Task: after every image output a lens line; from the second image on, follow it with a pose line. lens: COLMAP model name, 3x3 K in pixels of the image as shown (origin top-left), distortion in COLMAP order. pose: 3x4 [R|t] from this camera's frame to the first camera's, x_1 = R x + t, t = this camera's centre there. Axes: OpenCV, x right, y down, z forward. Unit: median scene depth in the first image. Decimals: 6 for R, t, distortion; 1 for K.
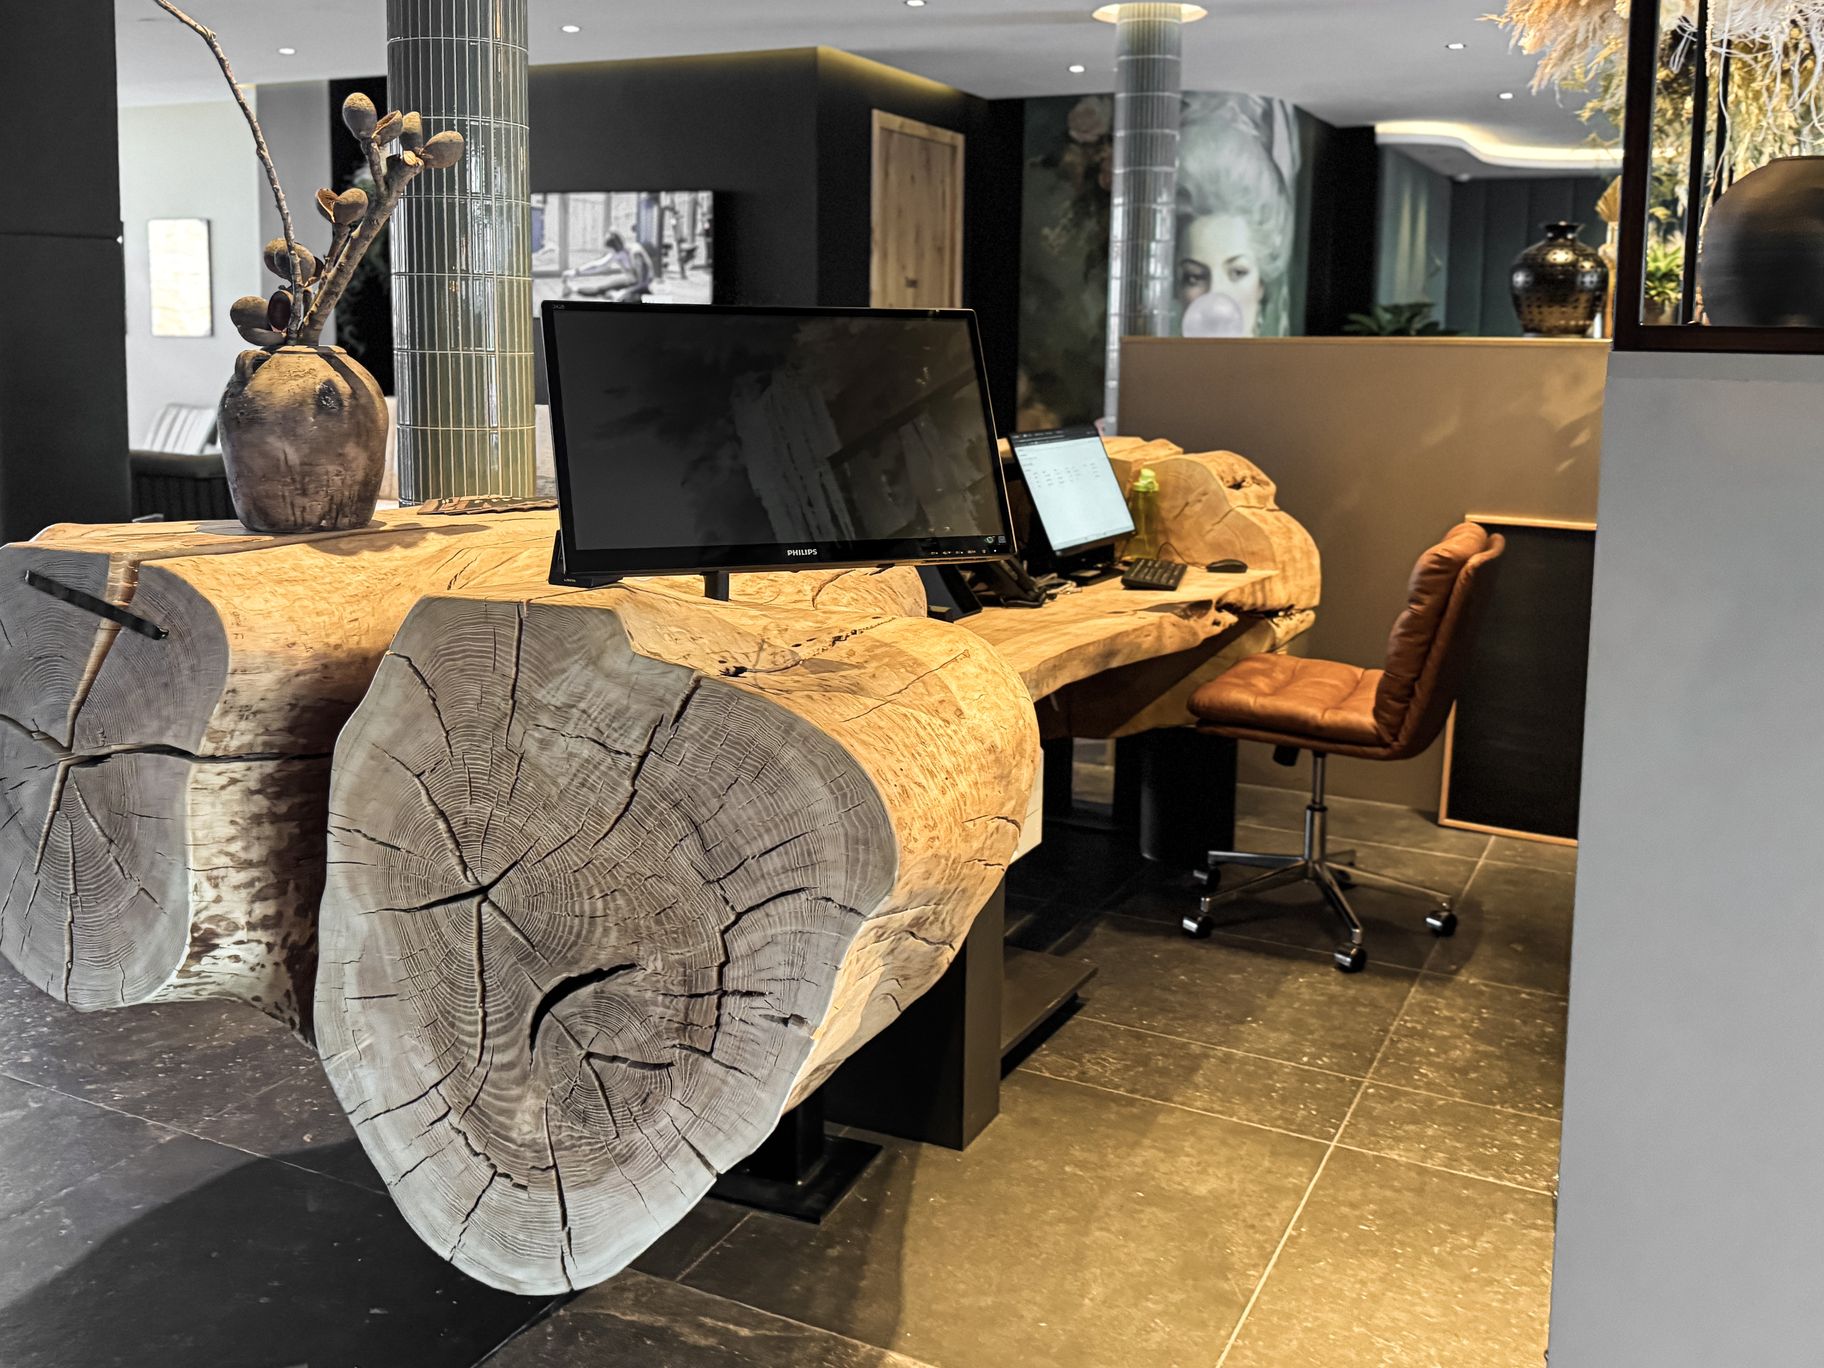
lens RADIAL K [[1645.8, 0, 912.0], [0, 1645.8, 684.0], [0, 0, 1]] dist [0.011586, 0.002156]
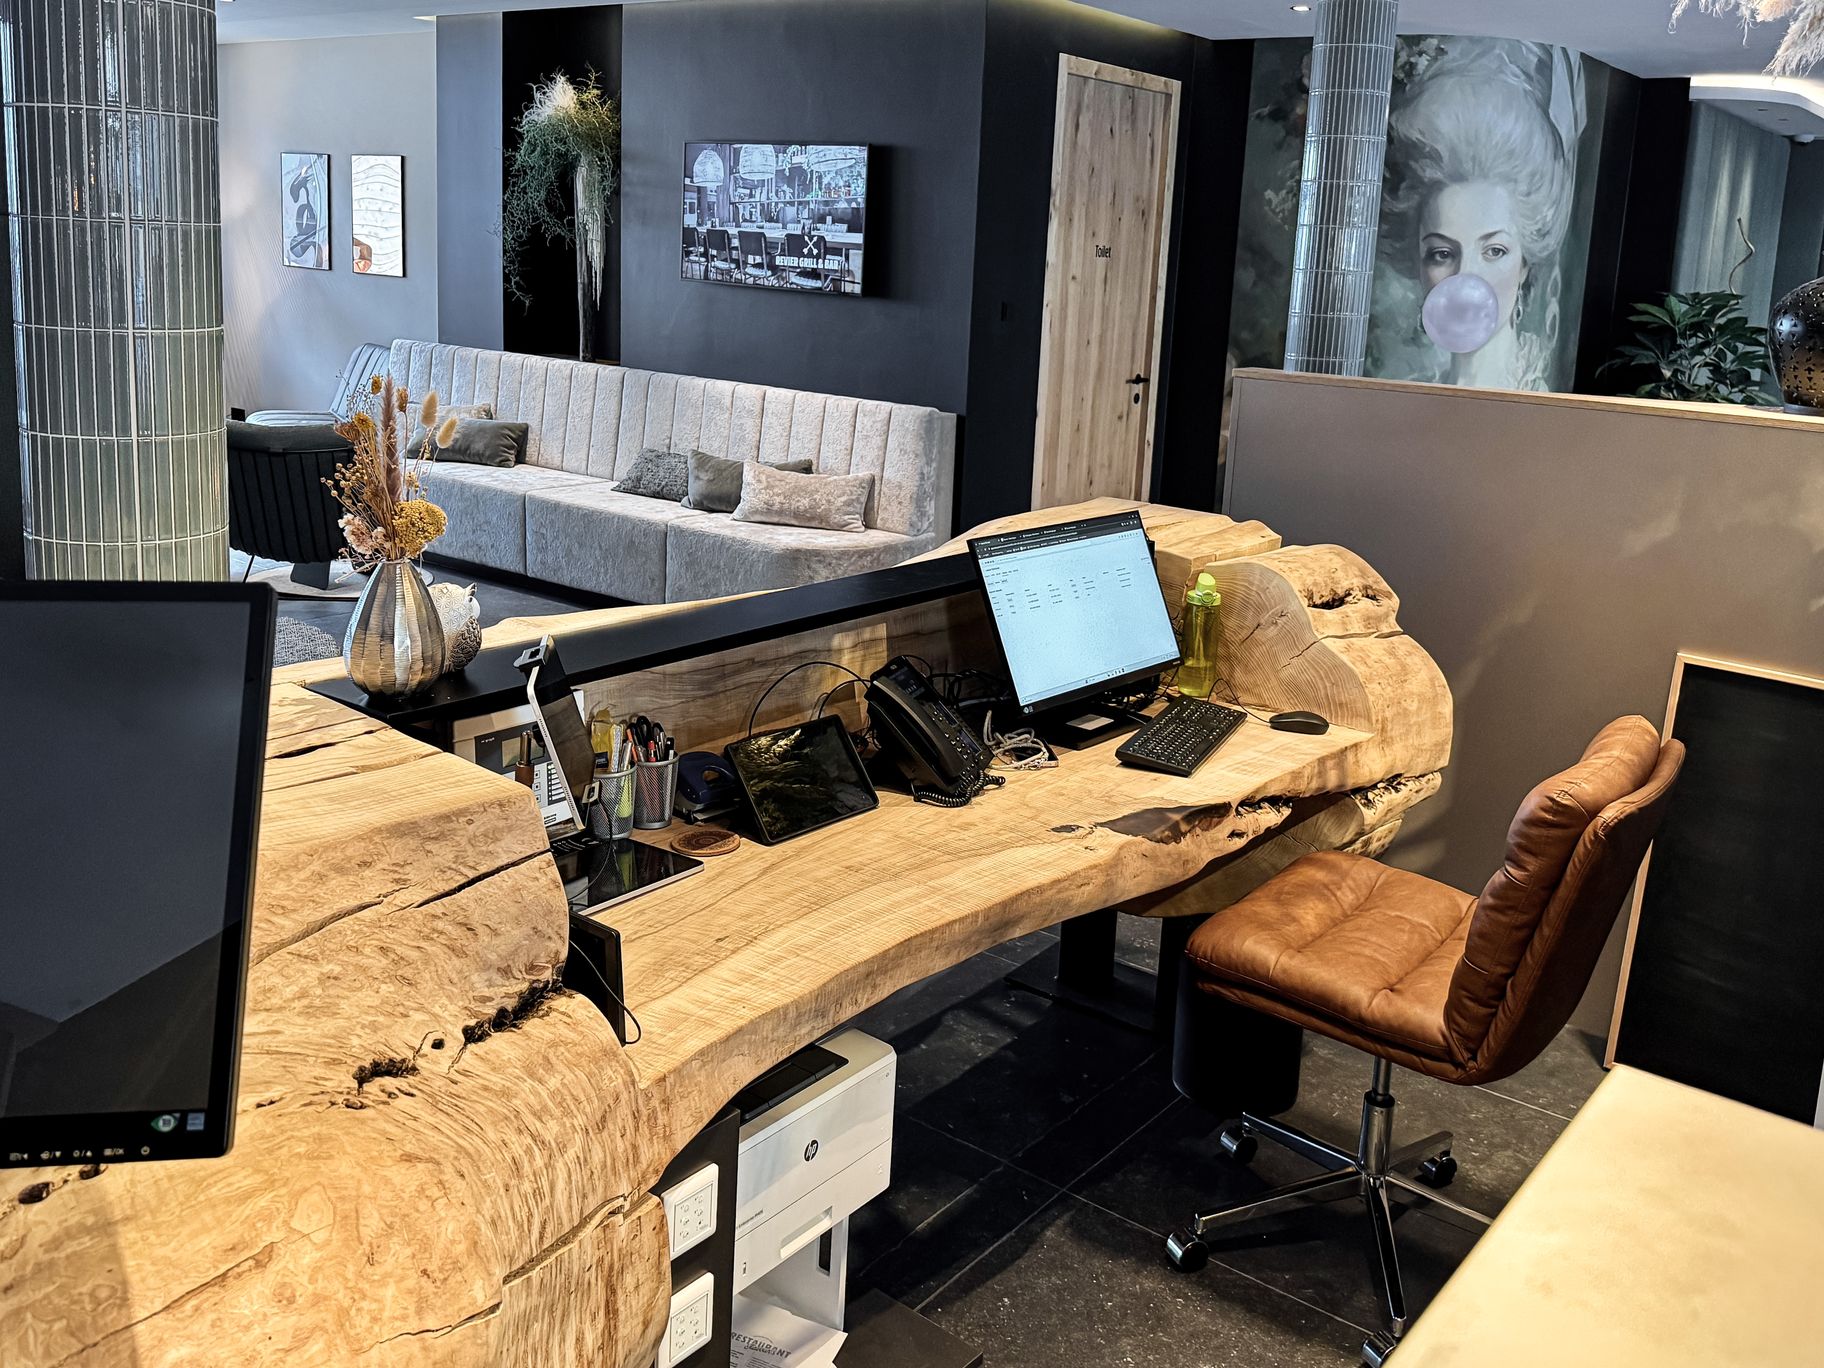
lens RADIAL K [[1605.1, 0, 943.2], [0, 1605.1, 622.5], [0, 0, 1]] dist [0.082358, -0.221948]
pose [[0.982450, 0.075648, -0.170500, 0.147951], [-0.072841, 0.997086, 0.022671, -0.114297], [0.171718, -0.009854, 0.985097, 0.263473]]
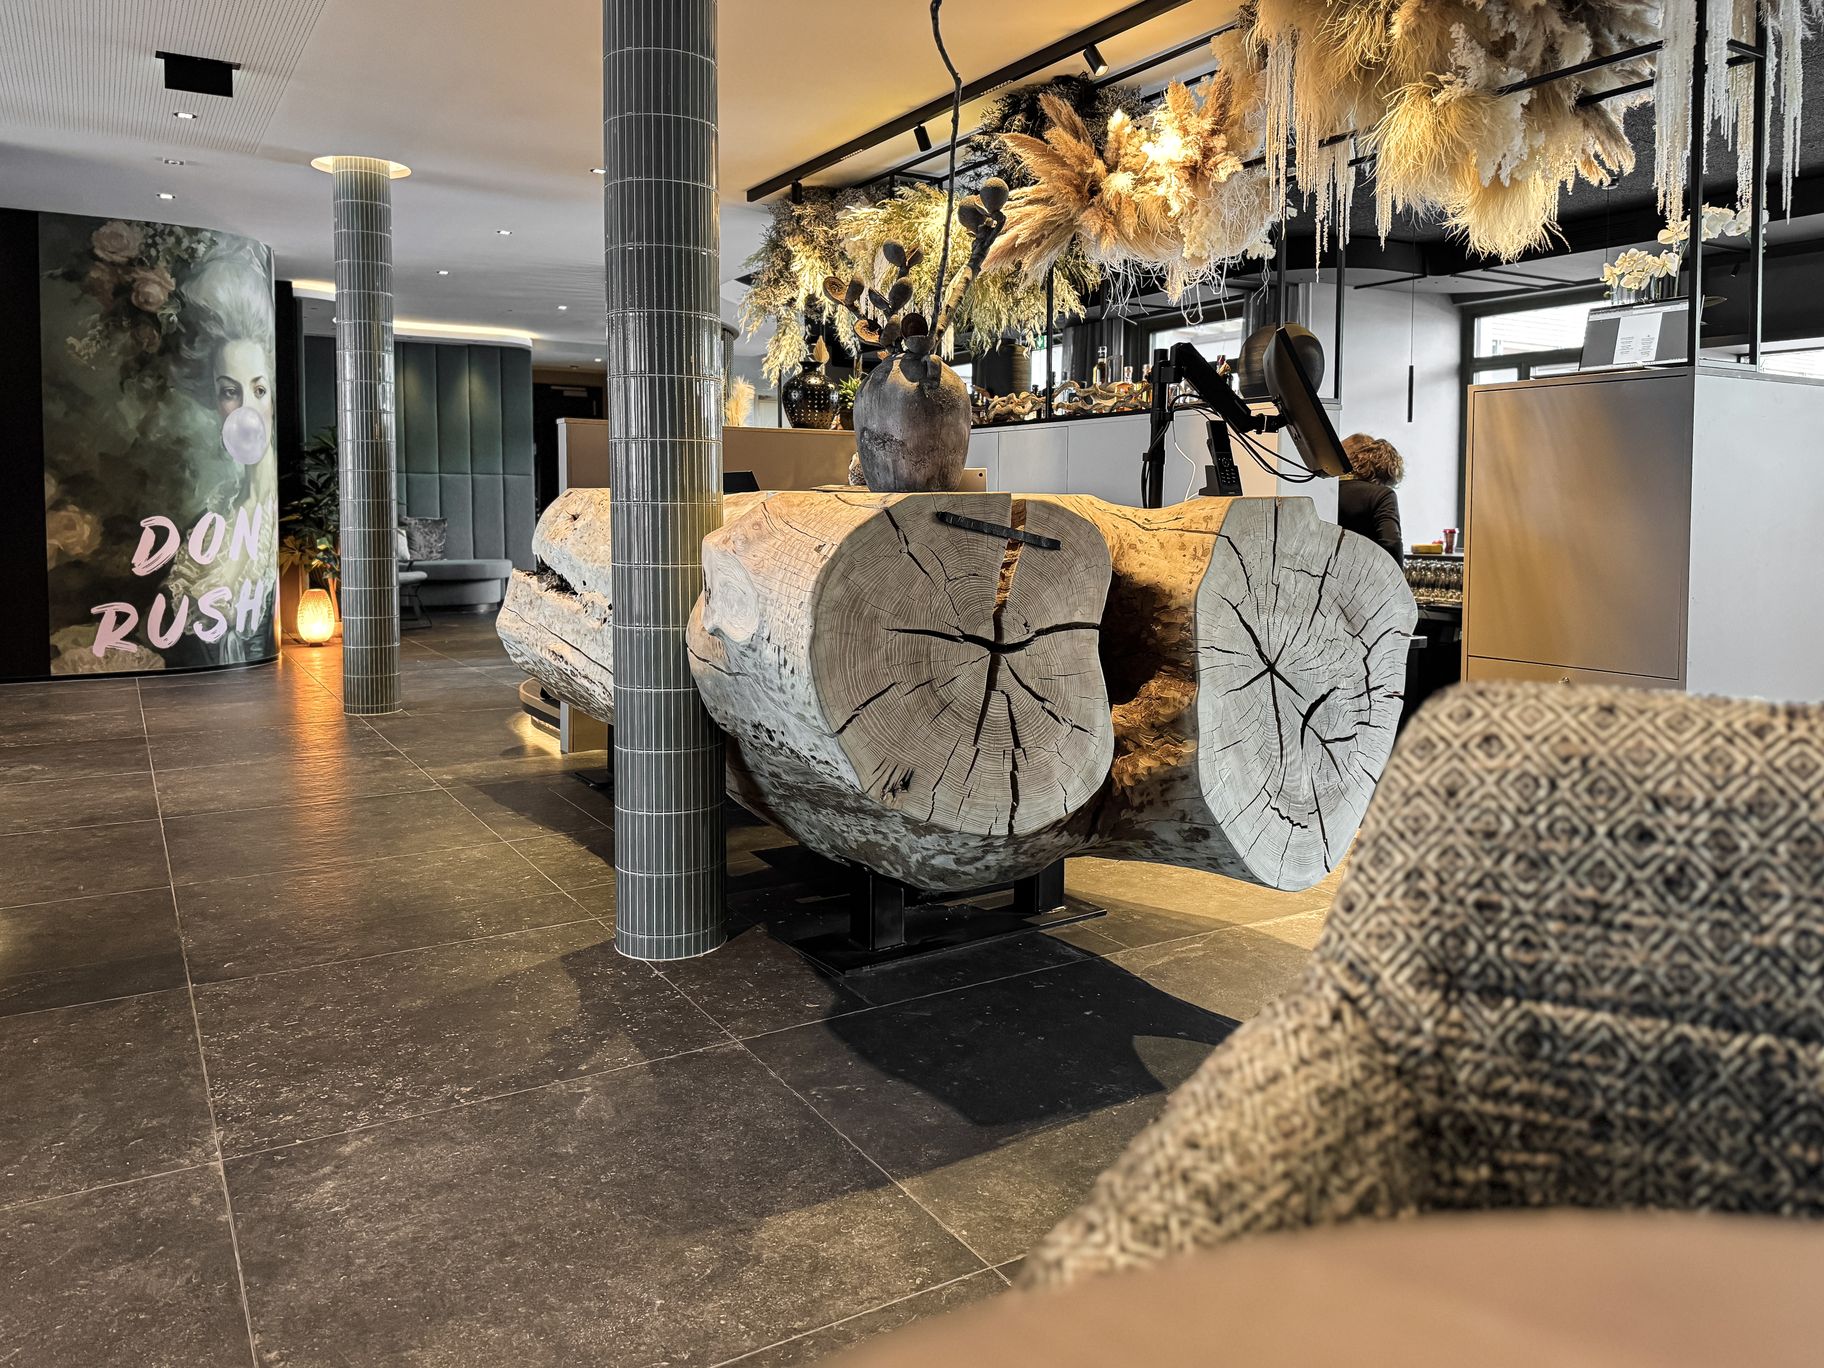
lens RADIAL K [[1298.0, 0, 912.0], [0, 1298.0, 684.0], [0, 0, 1]] dist [0.087244, -0.097005]
pose [[0.534329, -0.127097, 0.835667, -0.724406], [0.178466, 0.983308, 0.035440, 0.011860], [-0.826222, 0.130202, 0.548093, 0.245570]]
